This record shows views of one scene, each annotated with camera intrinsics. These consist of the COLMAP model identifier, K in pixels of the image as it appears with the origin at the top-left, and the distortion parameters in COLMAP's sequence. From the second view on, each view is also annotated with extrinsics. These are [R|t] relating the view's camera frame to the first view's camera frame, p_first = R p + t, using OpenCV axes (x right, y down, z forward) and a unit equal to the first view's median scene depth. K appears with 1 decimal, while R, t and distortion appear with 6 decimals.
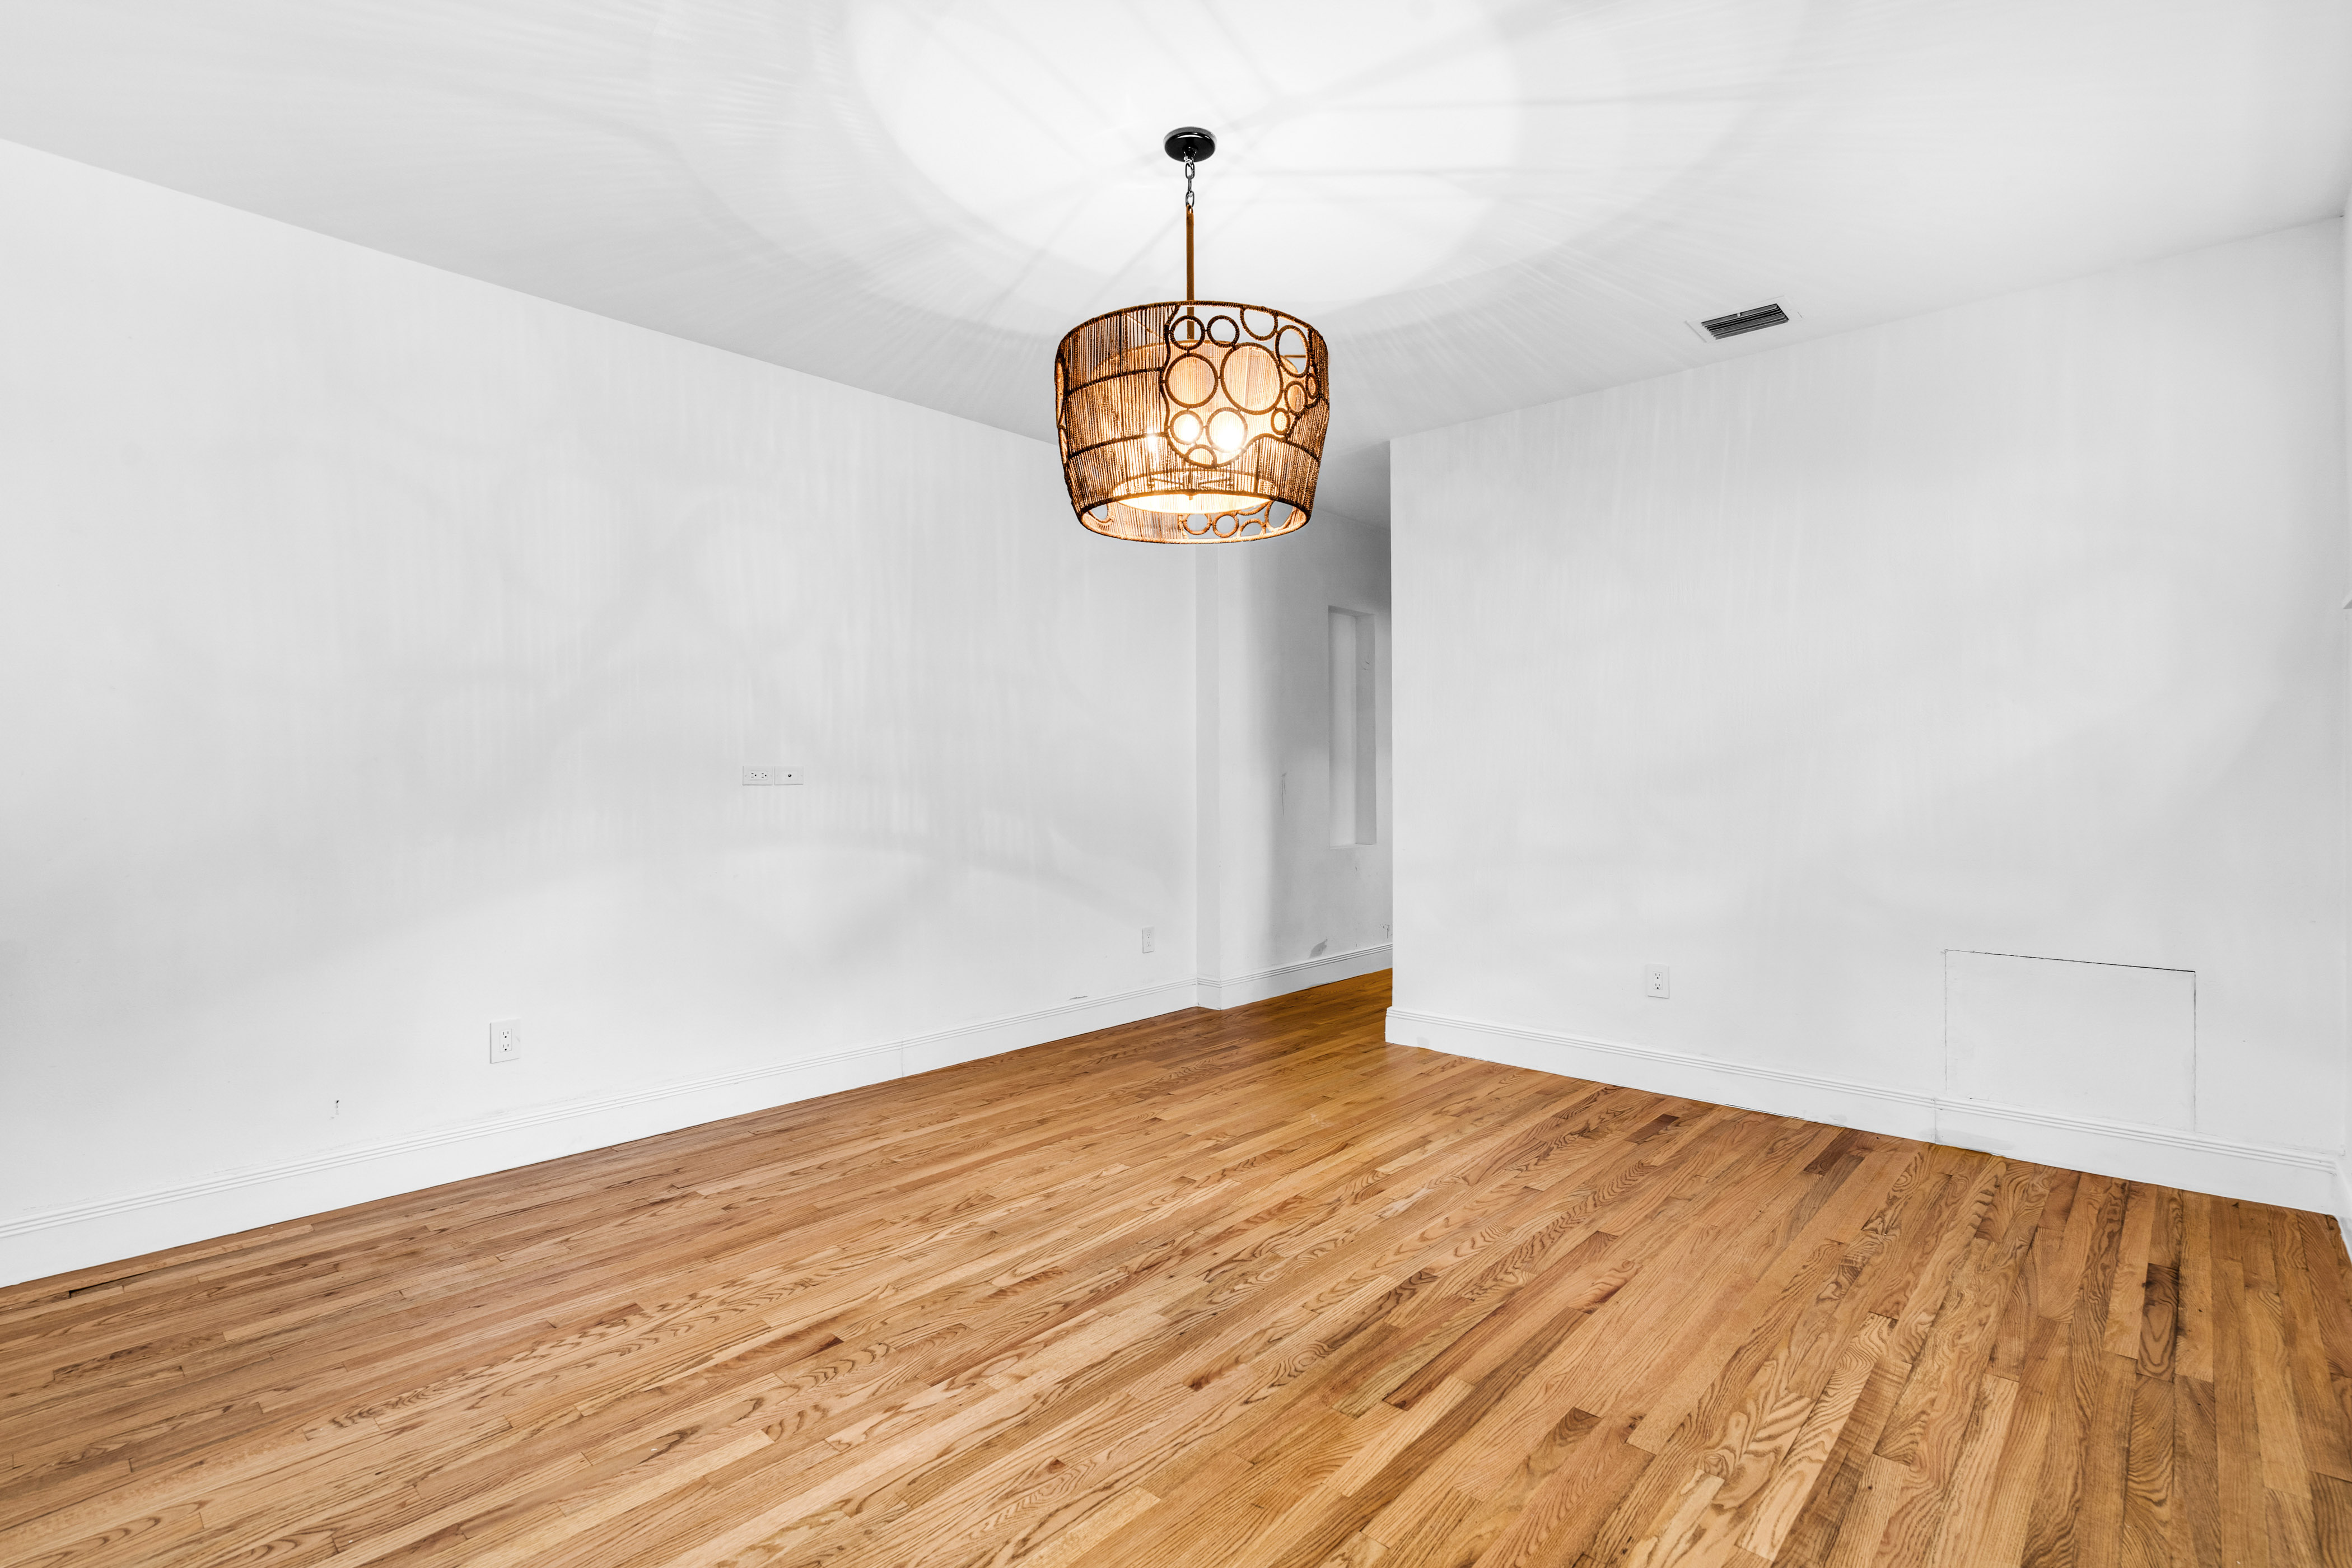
lens RADIAL K [[1093.0, 0, 1170.4], [0, 1093.0, 786.3], [0, 0, 1]] dist [0.000745, 0.000484]
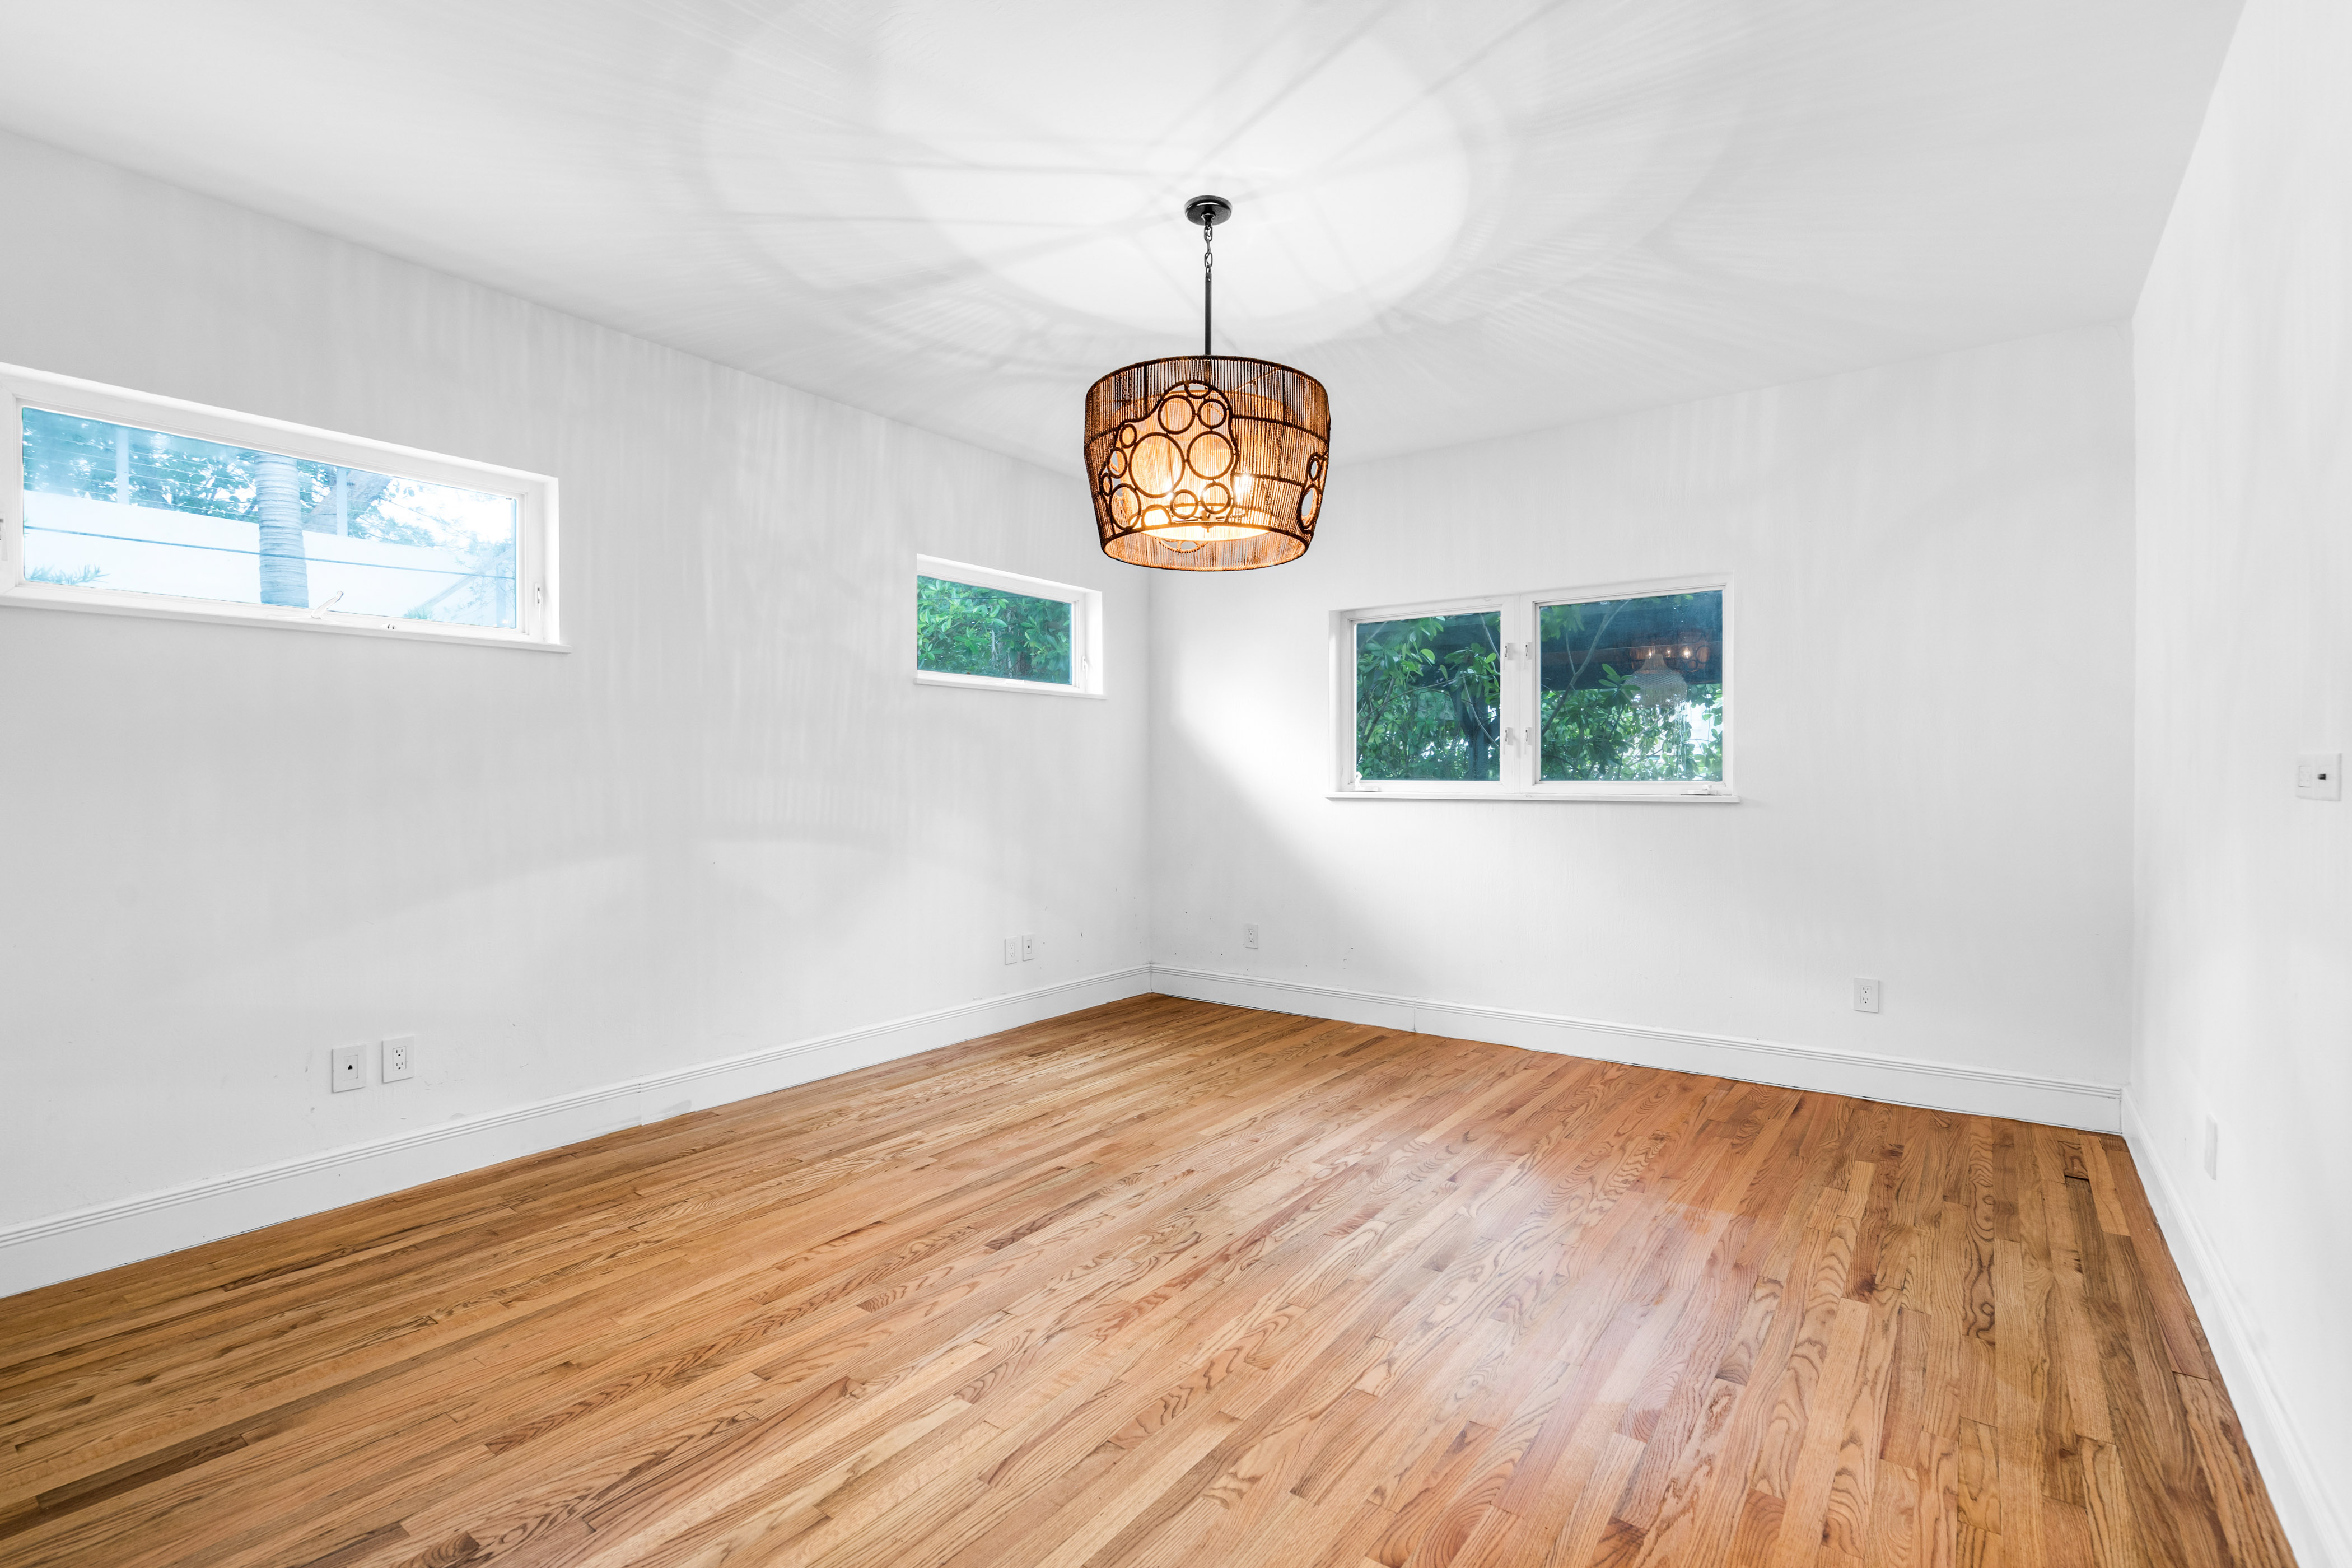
lens RADIAL K [[1093.0, 0, 1170.4], [0, 1093.0, 786.3], [0, 0, 1]] dist [0.000745, 0.000484]
pose [[-0.994157, 0.006660, -0.107735, 0.165419], [0.004265, 0.999739, 0.022453, -0.023565], [0.107857, 0.021863, -0.993926, 1.947308]]
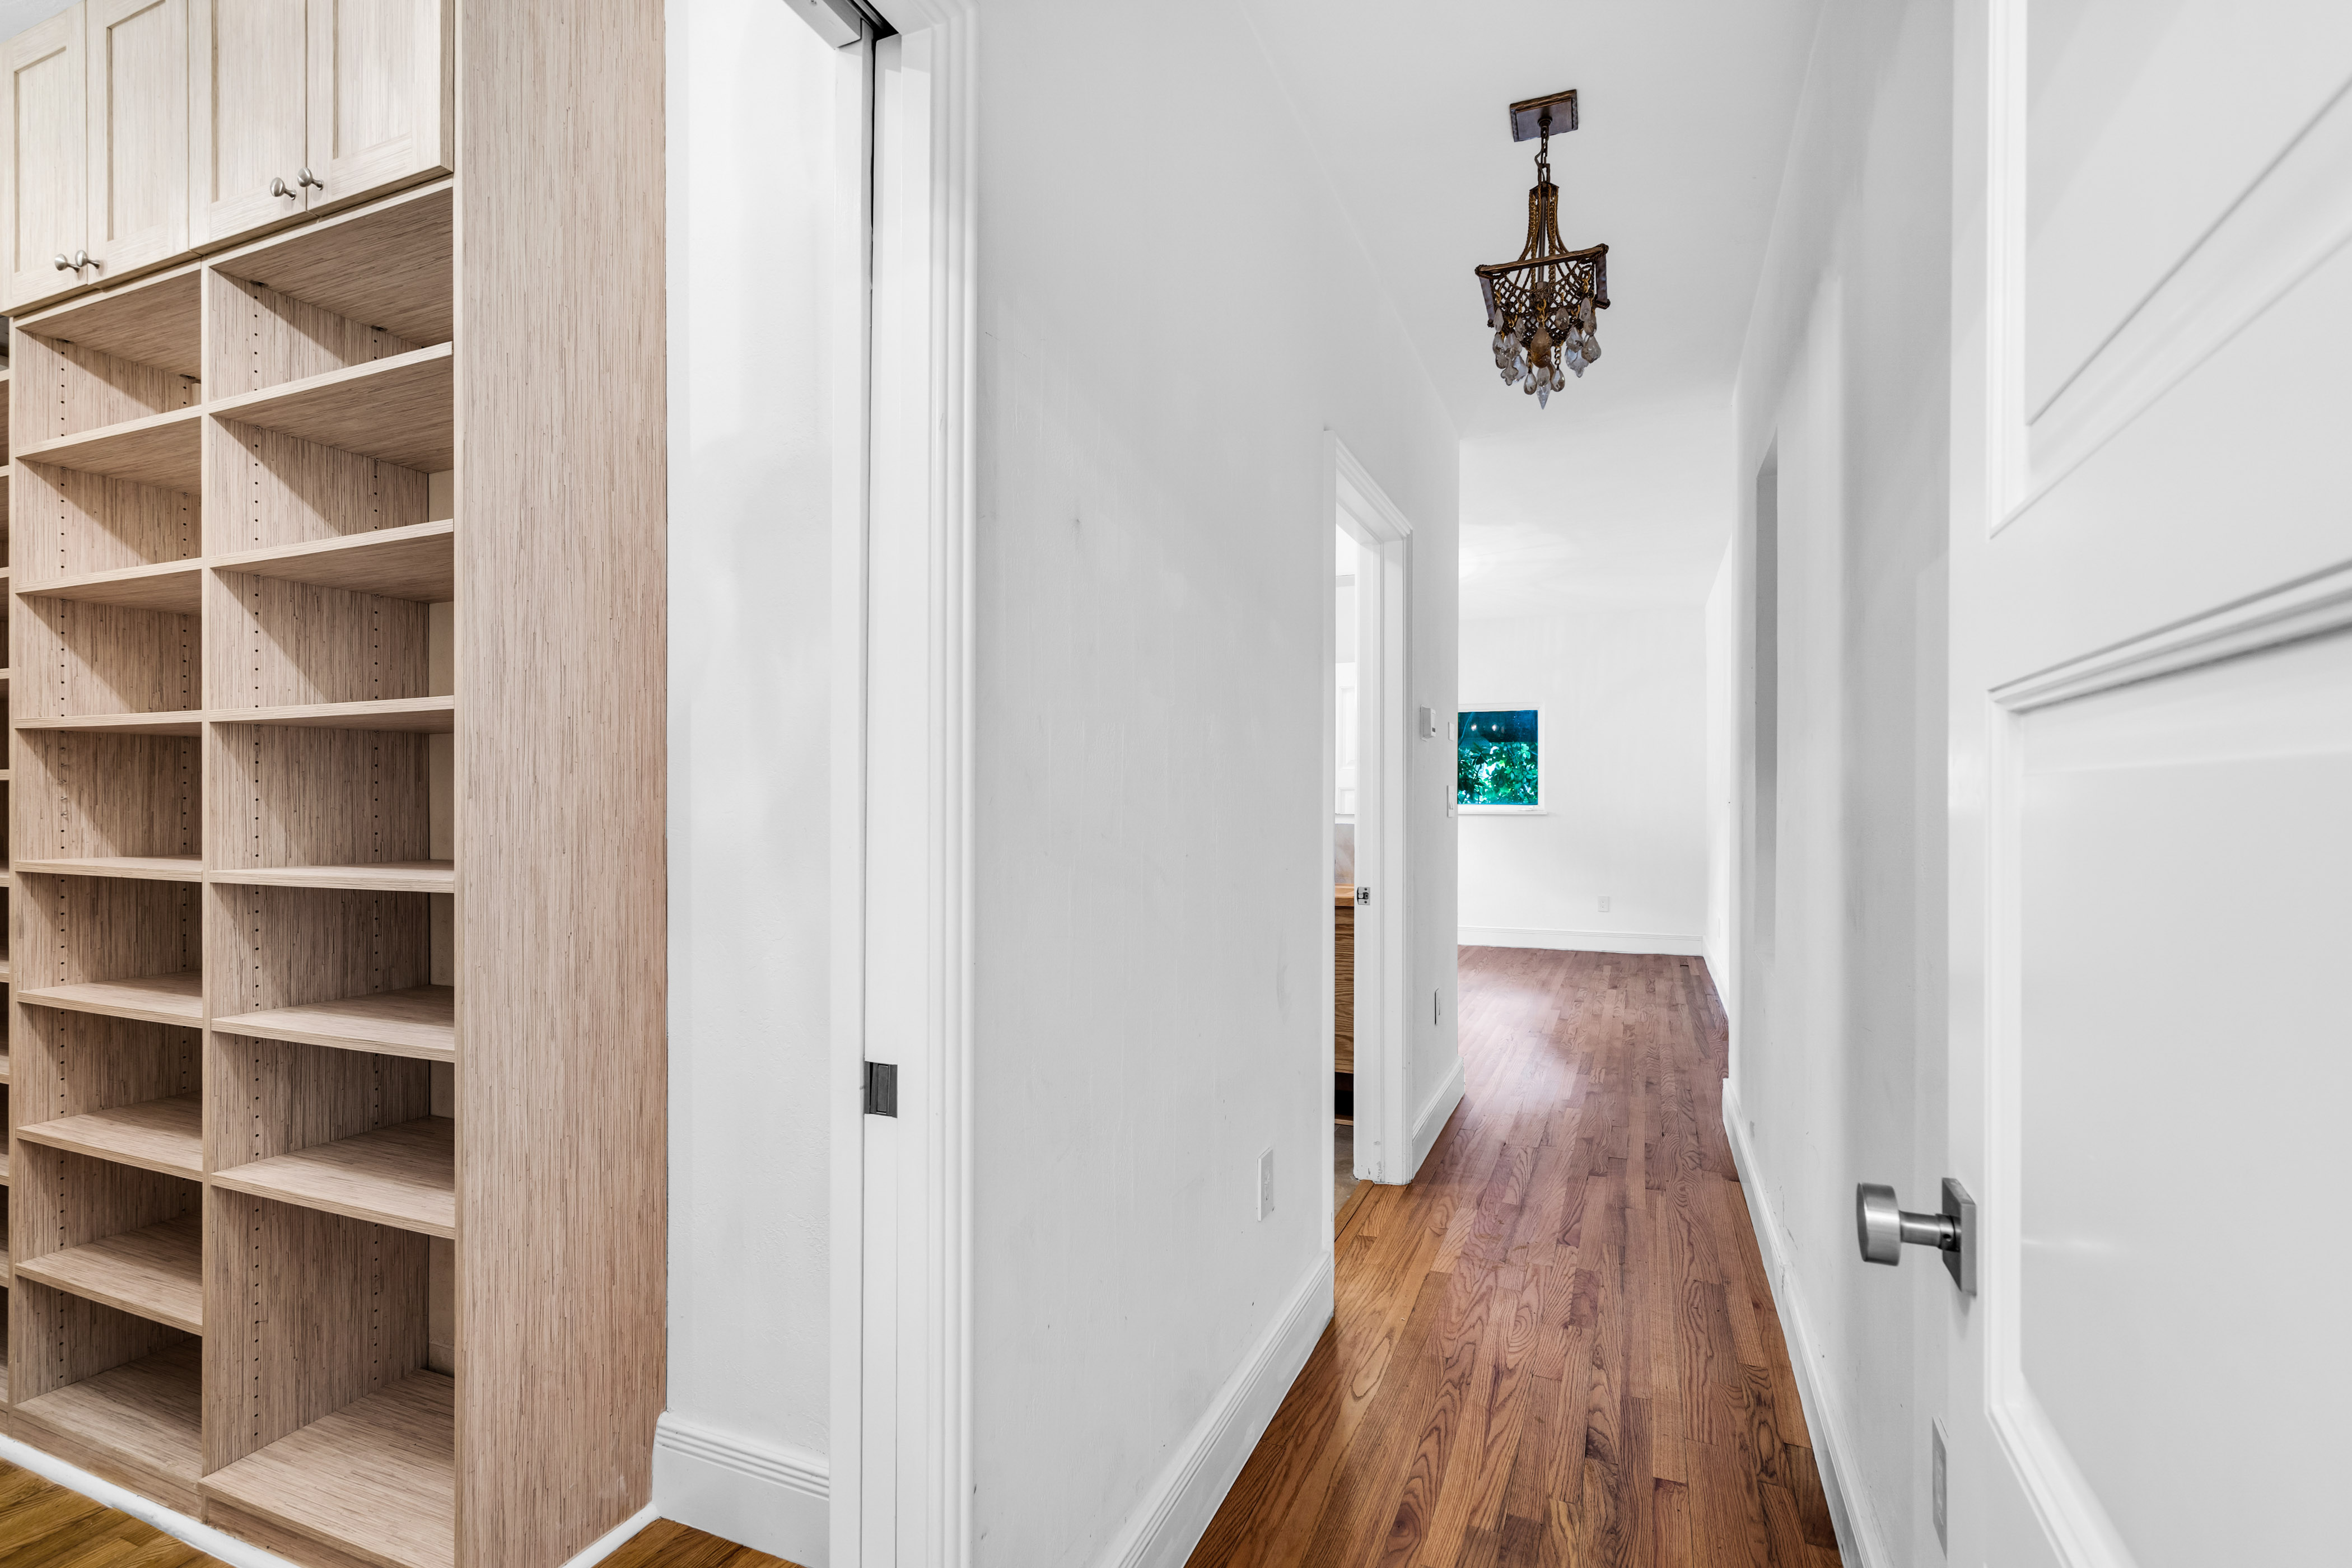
lens RADIAL K [[1098.4, 0, 1167.2], [0, 1098.4, 797.0], [0, 0, 1]] dist [-0.000645, 0.000121]
pose [[-0.944195, 0.000320, -0.329386, 1.304354], [-0.003716, 0.999926, 0.011622, -0.045264], [0.329365, 0.012197, -0.944124, 3.161721]]
